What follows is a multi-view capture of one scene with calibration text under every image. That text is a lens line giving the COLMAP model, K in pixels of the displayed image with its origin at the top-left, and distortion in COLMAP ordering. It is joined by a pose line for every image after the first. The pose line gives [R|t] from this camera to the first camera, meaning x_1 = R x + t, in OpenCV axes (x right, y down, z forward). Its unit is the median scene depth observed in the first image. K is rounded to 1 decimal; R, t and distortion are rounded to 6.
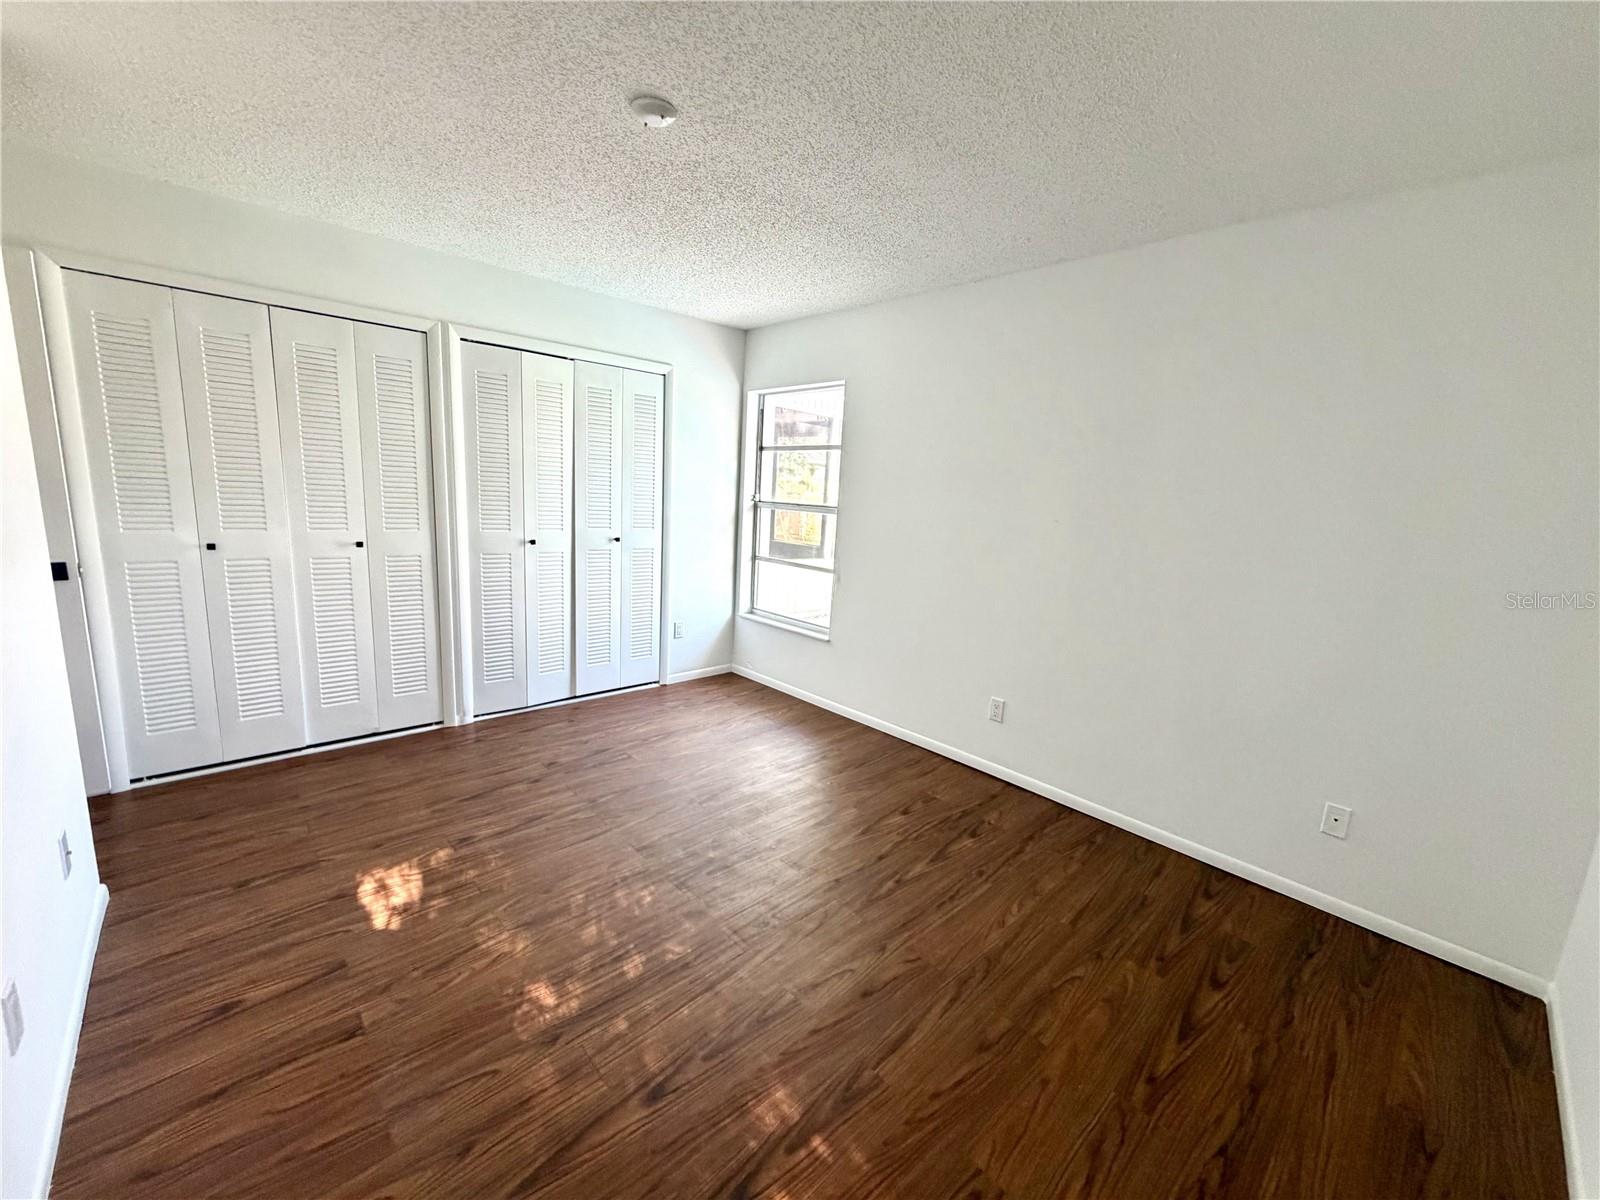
lens RADIAL K [[637.8, 0, 794.6], [0, 637.8, 599.5], [0, 0, 1]] dist [0.002503, 0.000103]
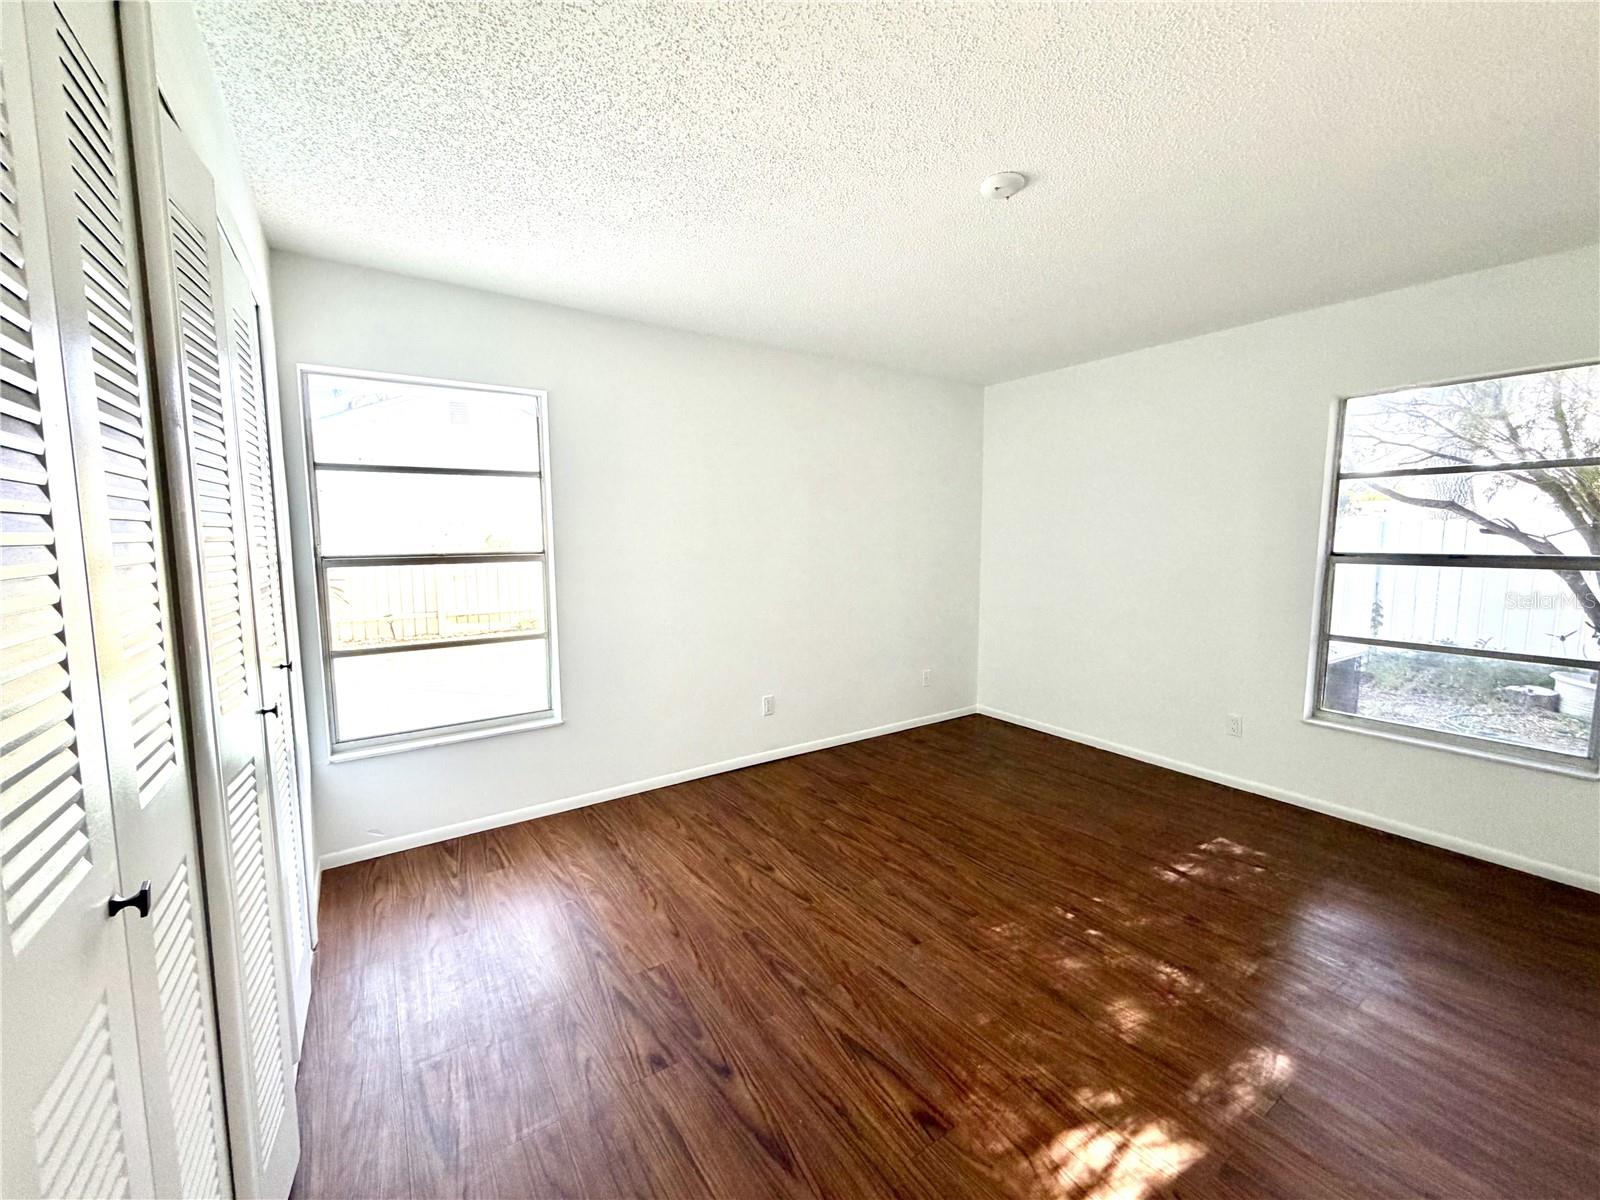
lens RADIAL K [[637.8, 0, 794.6], [0, 637.8, 599.5], [0, 0, 1]] dist [0.002503, 0.000103]
pose [[0.165837, -0.166299, 0.972030, -0.795272], [0.188647, 0.972825, 0.134250, -0.167944], [-0.967941, 0.161108, 0.192702, 0.694509]]
